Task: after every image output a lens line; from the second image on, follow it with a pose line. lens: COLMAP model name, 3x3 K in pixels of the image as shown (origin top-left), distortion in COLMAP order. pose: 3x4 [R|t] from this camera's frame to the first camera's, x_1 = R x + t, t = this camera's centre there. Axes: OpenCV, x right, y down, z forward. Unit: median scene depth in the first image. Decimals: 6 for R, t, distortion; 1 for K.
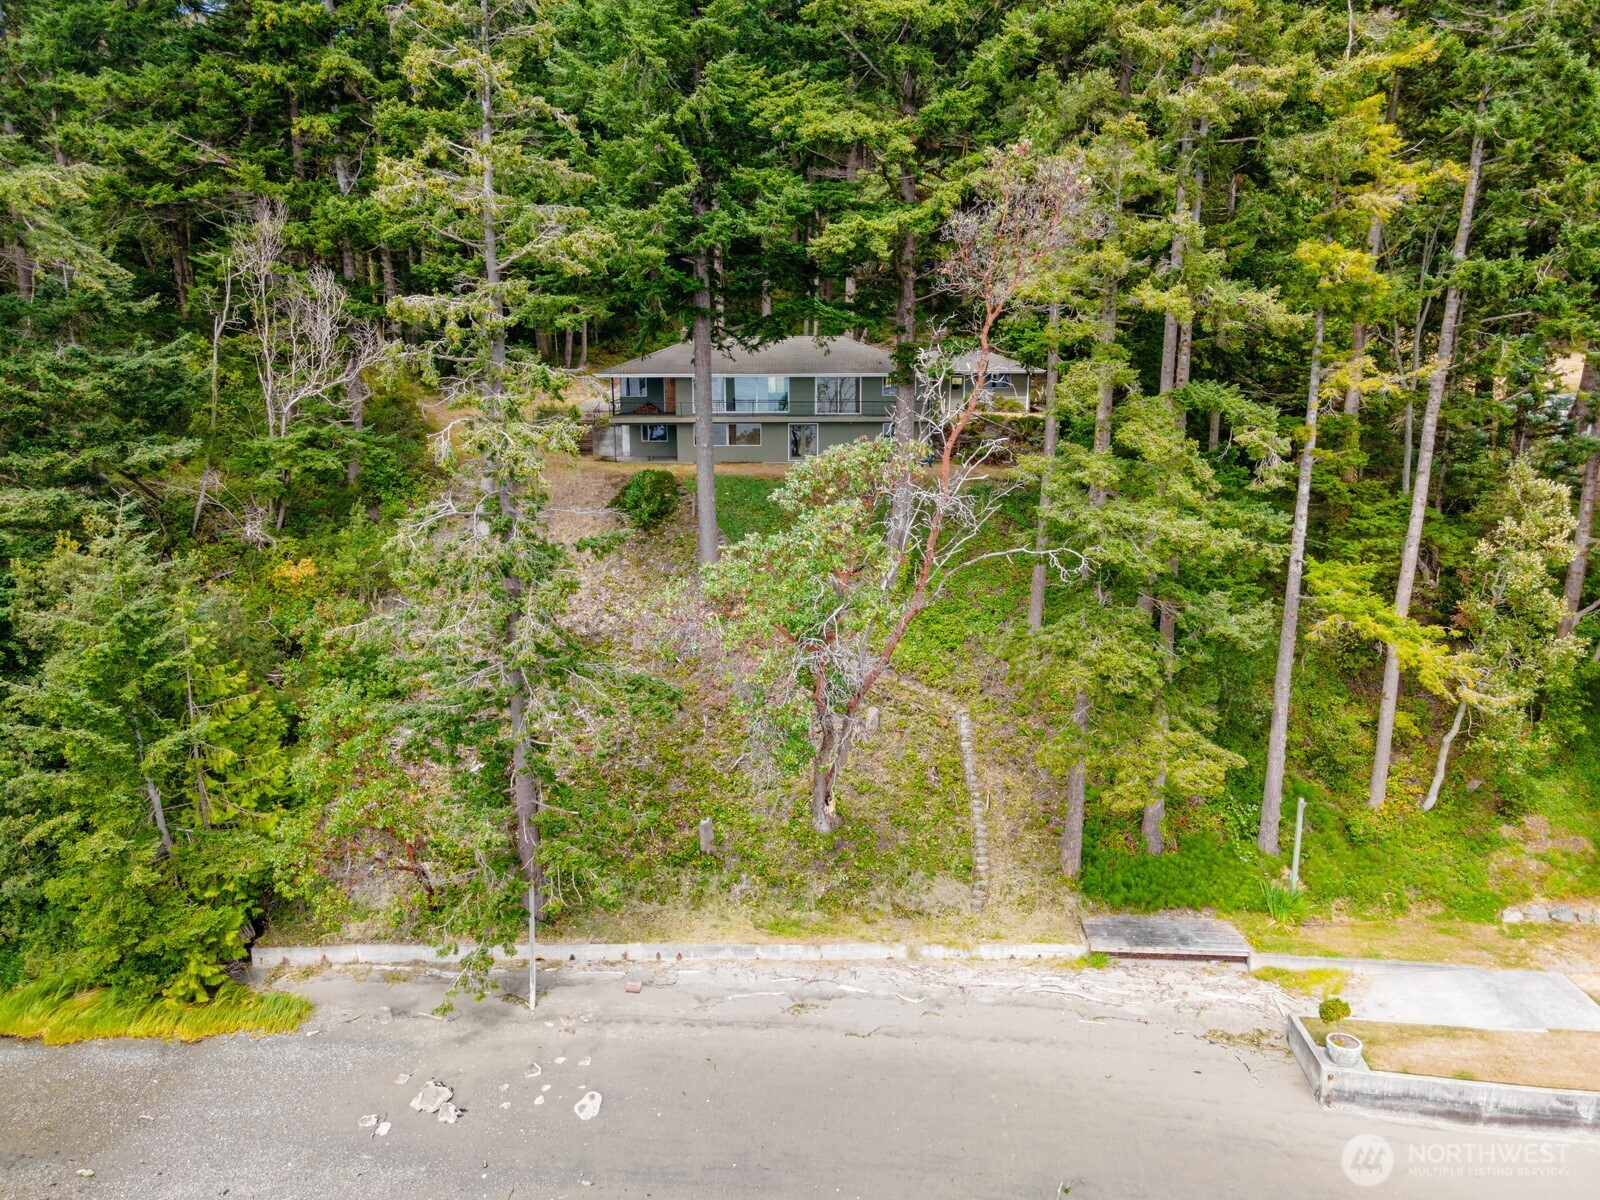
lens RADIAL K [[1139.5, 0, 799.2], [0, 1139.5, 590.0], [0, 0, 1]] dist [0.034438, -0.006025]
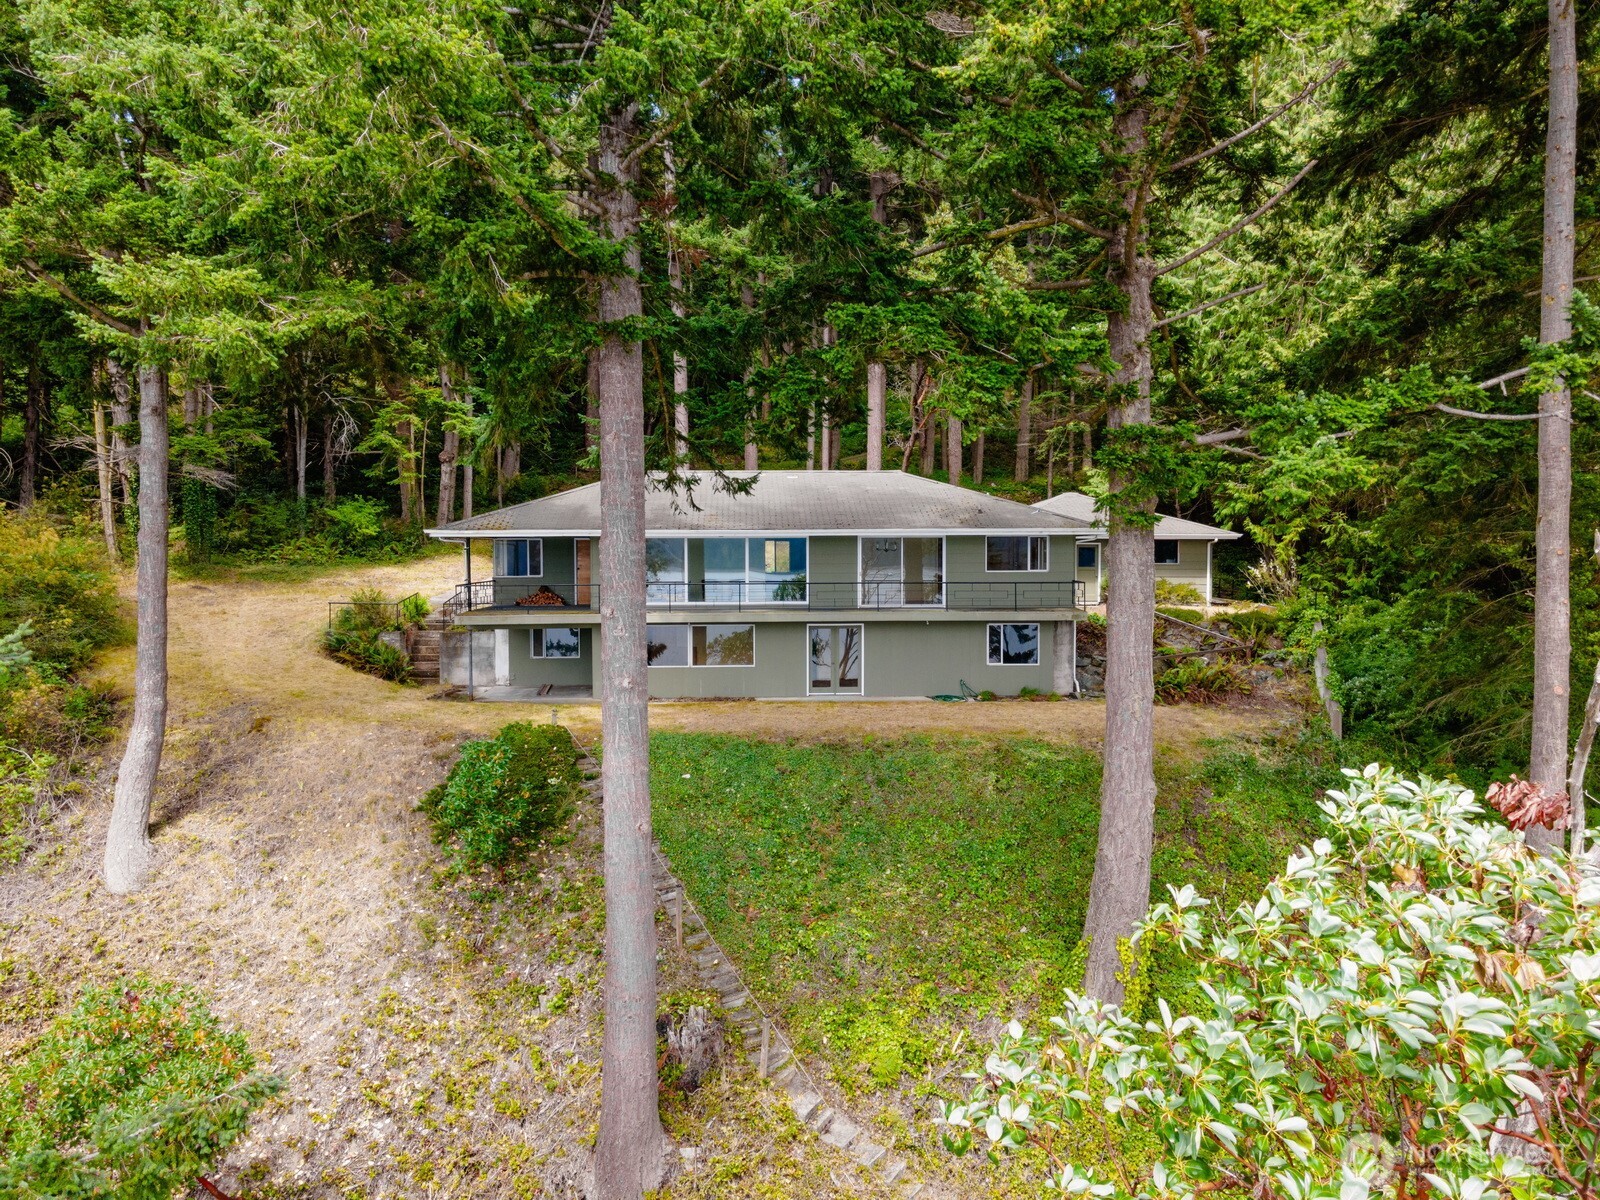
lens RADIAL K [[1139.5, 0, 799.2], [0, 1139.5, 590.0], [0, 0, 1]] dist [0.034438, -0.006025]
pose [[0.999561, -0.001095, 0.029596, -0.028250], [0.006263, 0.984531, -0.175100, -0.070042], [-0.028946, 0.175208, 0.984106, 0.481161]]
